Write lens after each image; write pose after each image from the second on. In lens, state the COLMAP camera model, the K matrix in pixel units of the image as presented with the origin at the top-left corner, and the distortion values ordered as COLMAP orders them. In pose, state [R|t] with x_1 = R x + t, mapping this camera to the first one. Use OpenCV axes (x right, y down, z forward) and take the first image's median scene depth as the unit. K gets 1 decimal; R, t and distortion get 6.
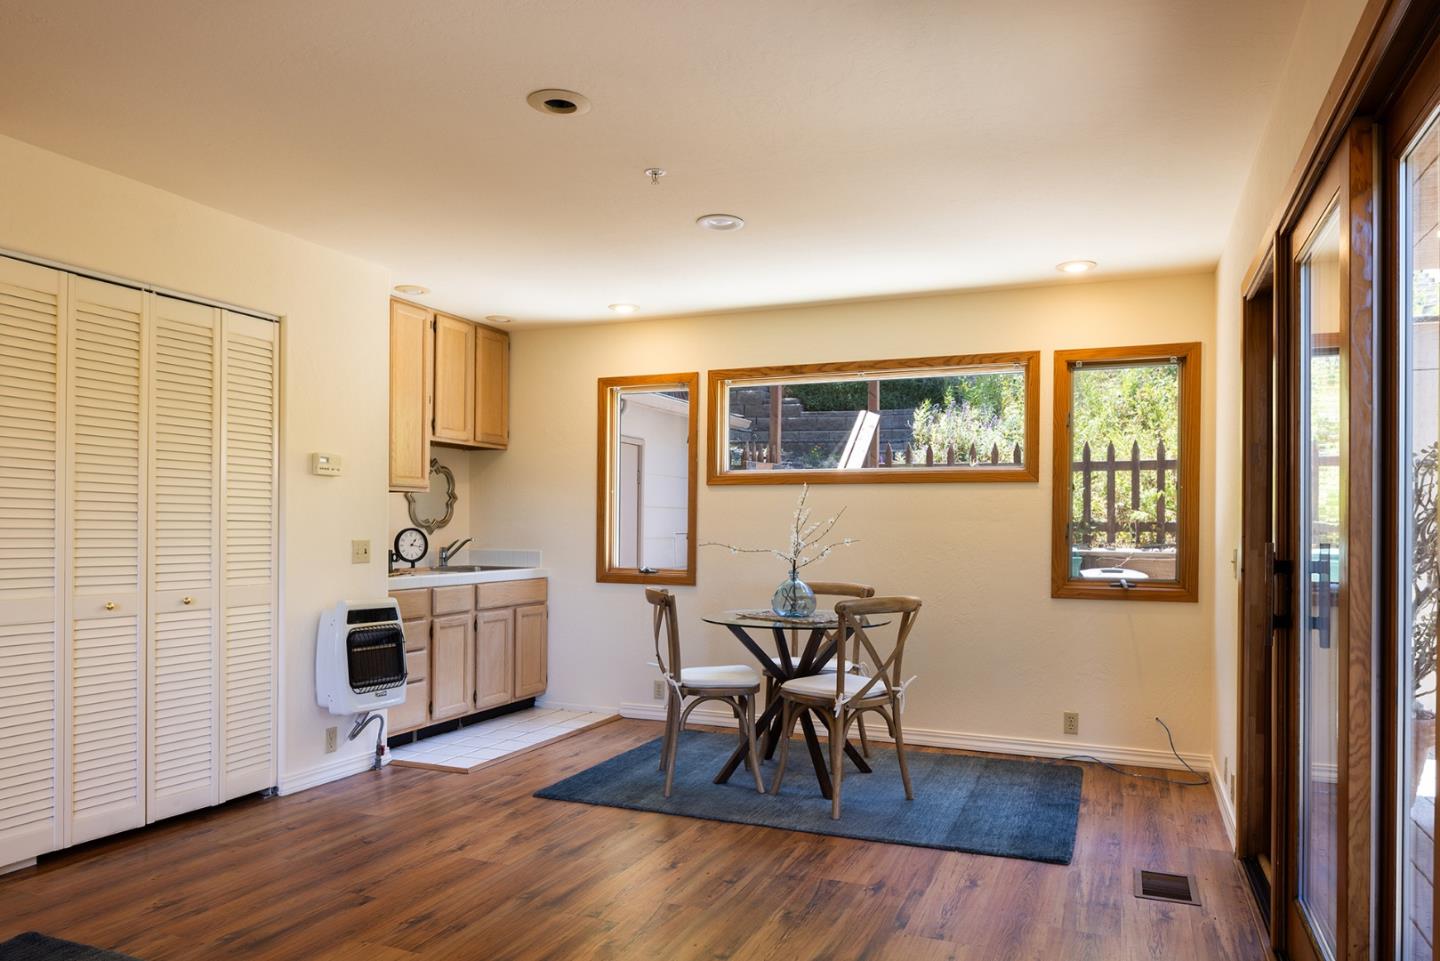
lens RADIAL K [[976.0, 0, 719.8], [0, 976.0, 488.1], [0, 0, 1]] dist [-0.011826, 0.006447]
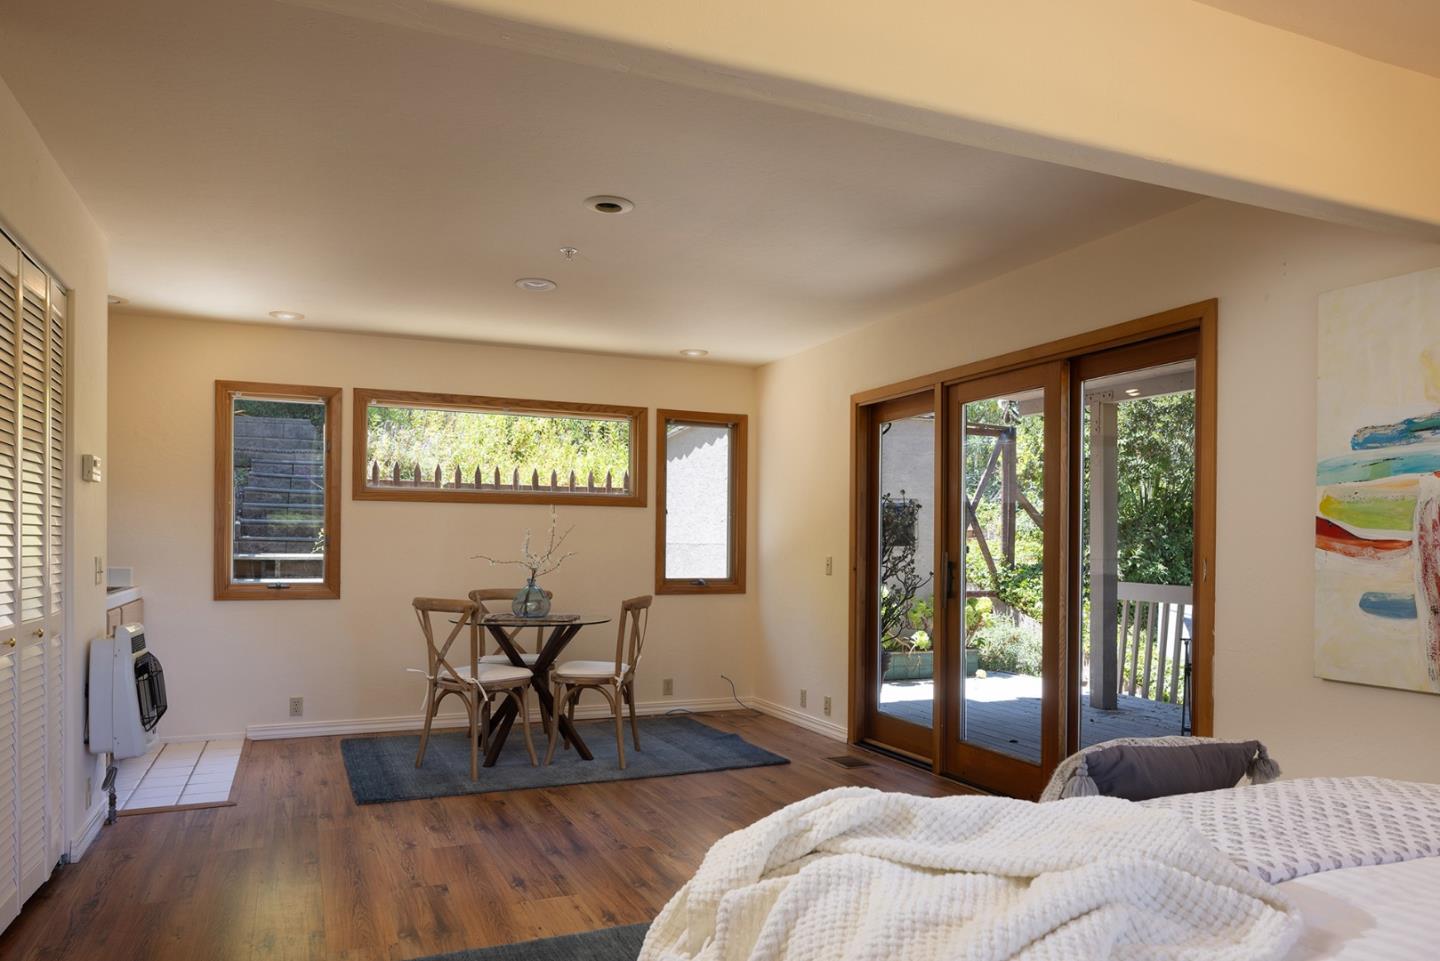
lens RADIAL K [[976.0, 0, 720.6], [0, 976.0, 481.8], [0, 0, 1]] dist [-0.011826, 0.006447]
pose [[0.691226, 0.043876, 0.721305, -0.657159], [-0.031026, 0.999037, -0.031037, -0.003086], [-0.721972, -0.000925, 0.691922, 0.016492]]
